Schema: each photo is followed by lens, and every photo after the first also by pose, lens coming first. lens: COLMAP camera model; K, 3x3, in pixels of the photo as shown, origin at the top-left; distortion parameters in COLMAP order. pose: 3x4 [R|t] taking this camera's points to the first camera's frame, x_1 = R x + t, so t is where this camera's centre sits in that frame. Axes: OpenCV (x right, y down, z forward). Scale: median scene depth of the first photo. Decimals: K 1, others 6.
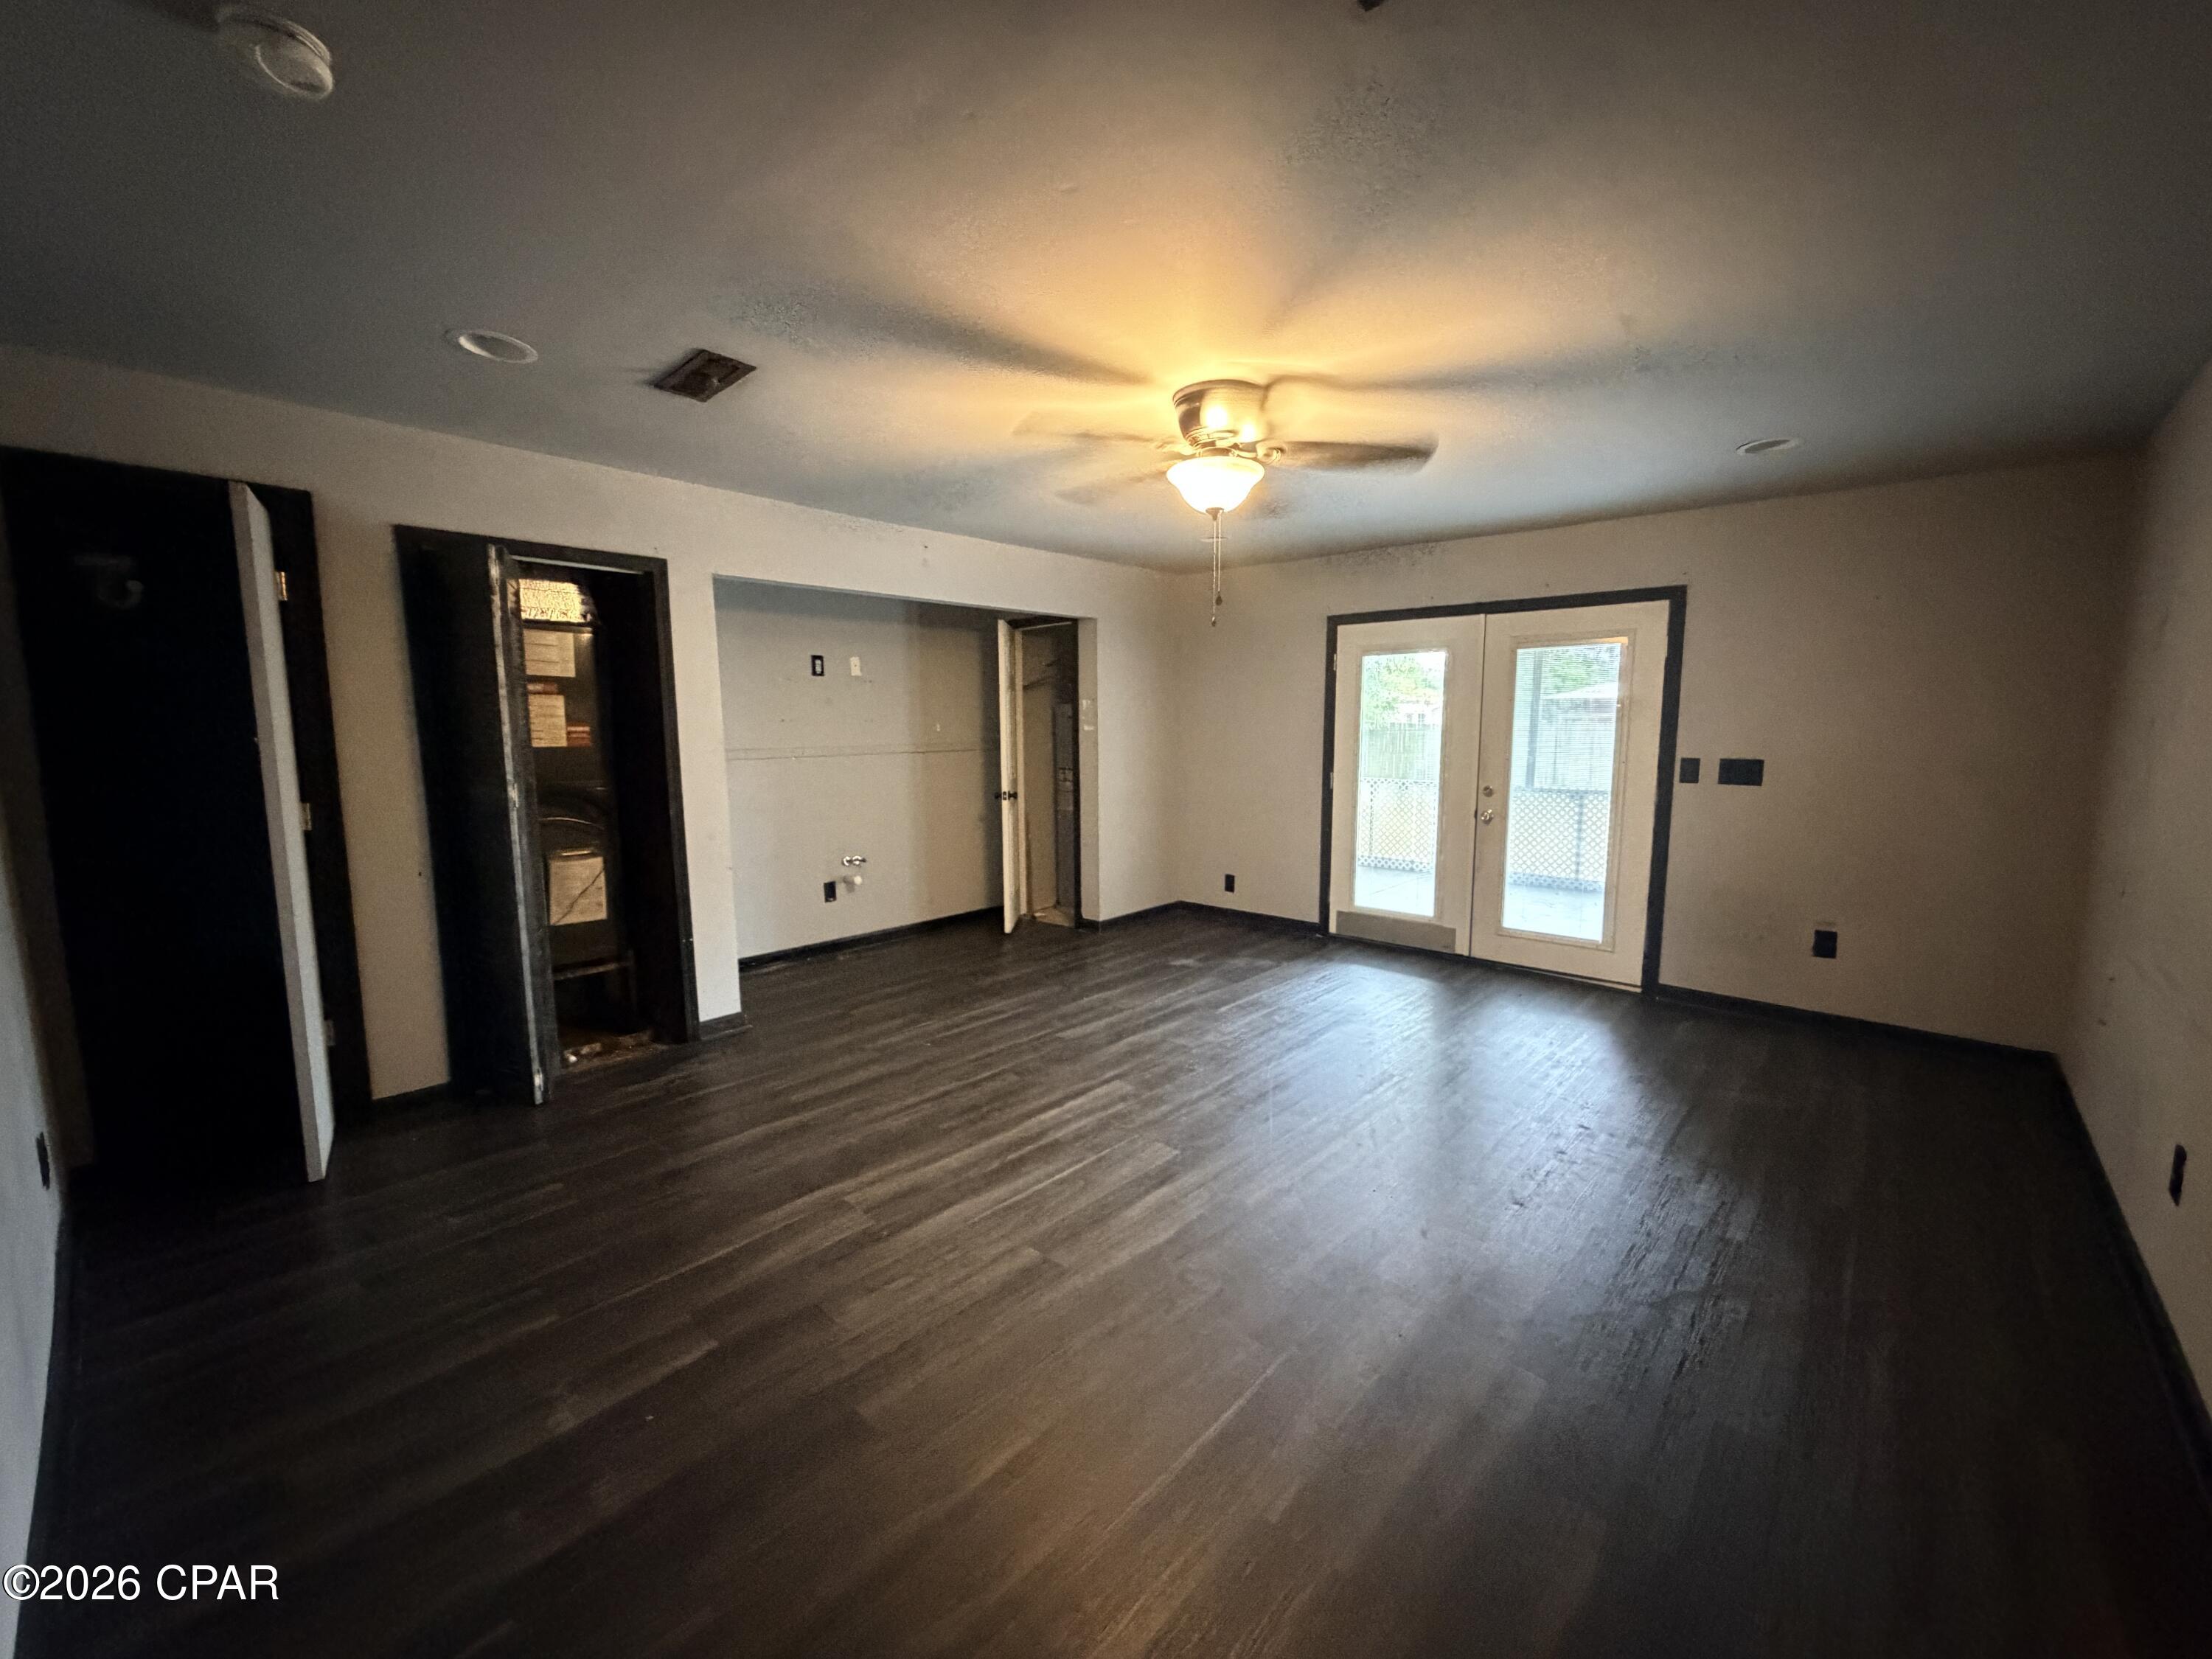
lens RADIAL K [[889.9, 0, 1105.3], [0, 889.9, 825.8], [0, 0, 1]] dist [-0.001755, -0.000384]
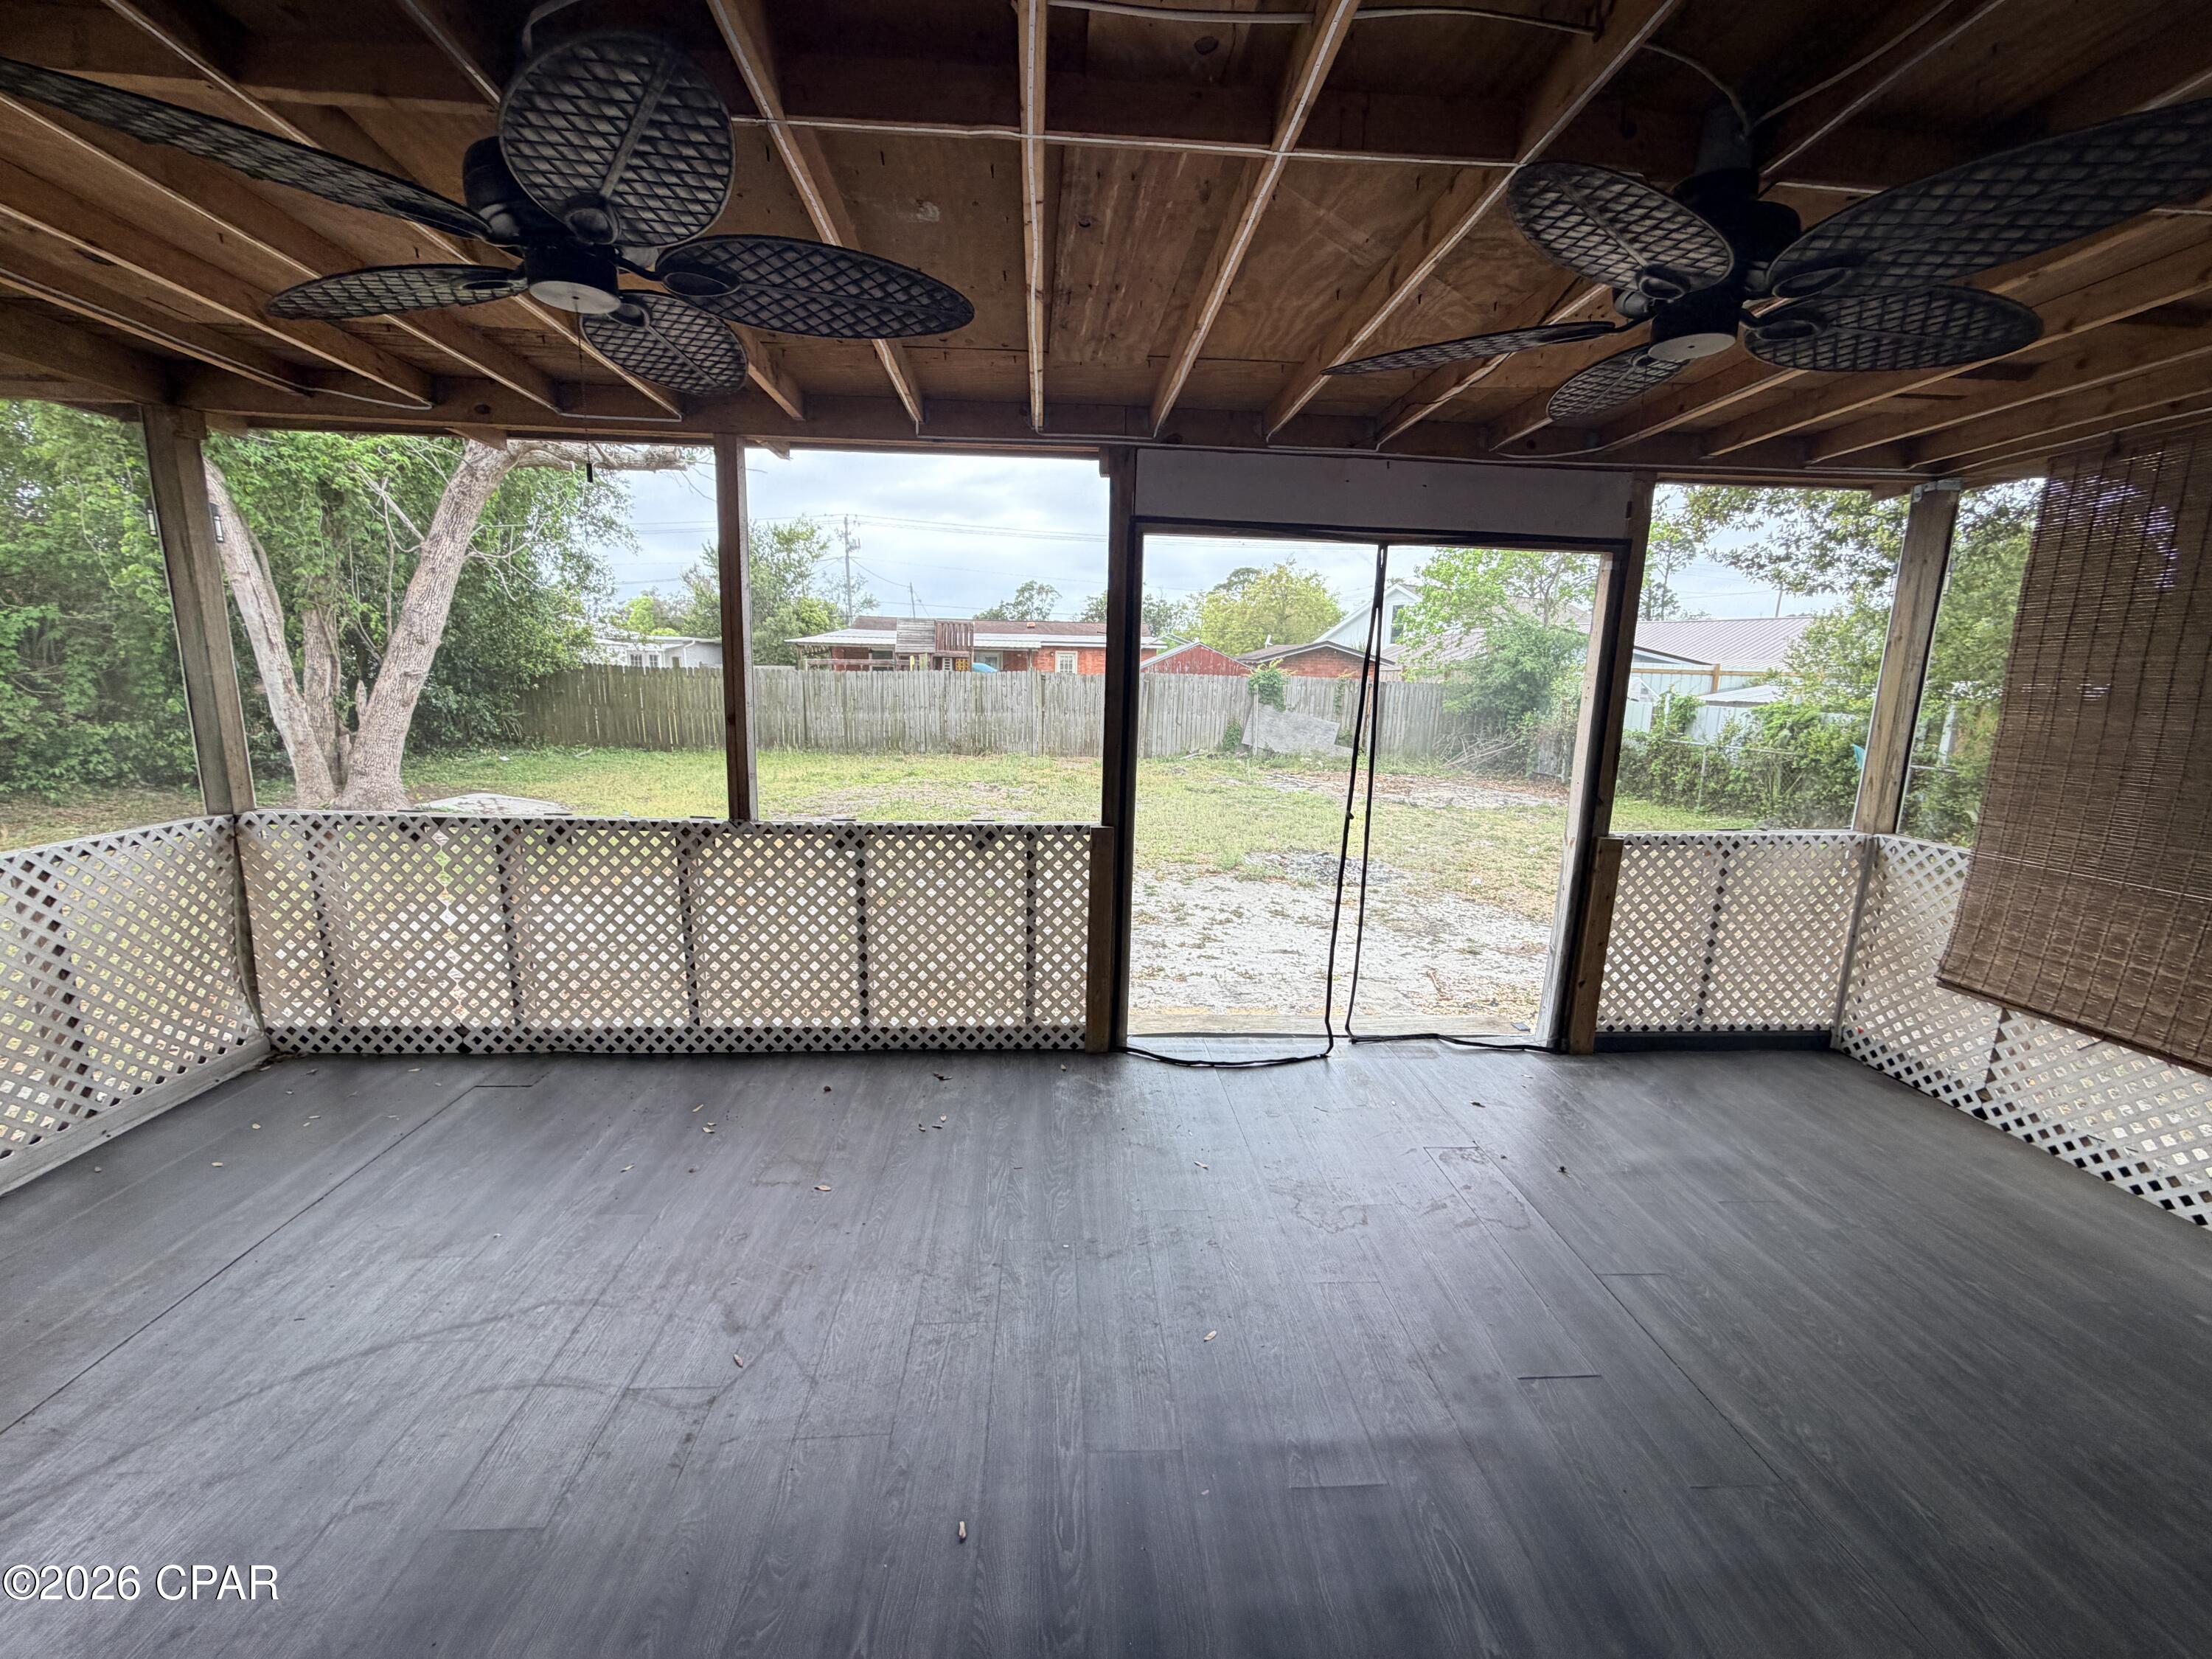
lens RADIAL K [[889.9, 0, 1101.0], [0, 889.9, 831.7], [0, 0, 1]] dist [-0.001755, -0.000384]
pose [[0.709231, -0.108270, 0.696612, 0.283316], [0.061258, 0.993864, 0.092101, -0.061380], [-0.702309, -0.022648, 0.711512, 0.543655]]
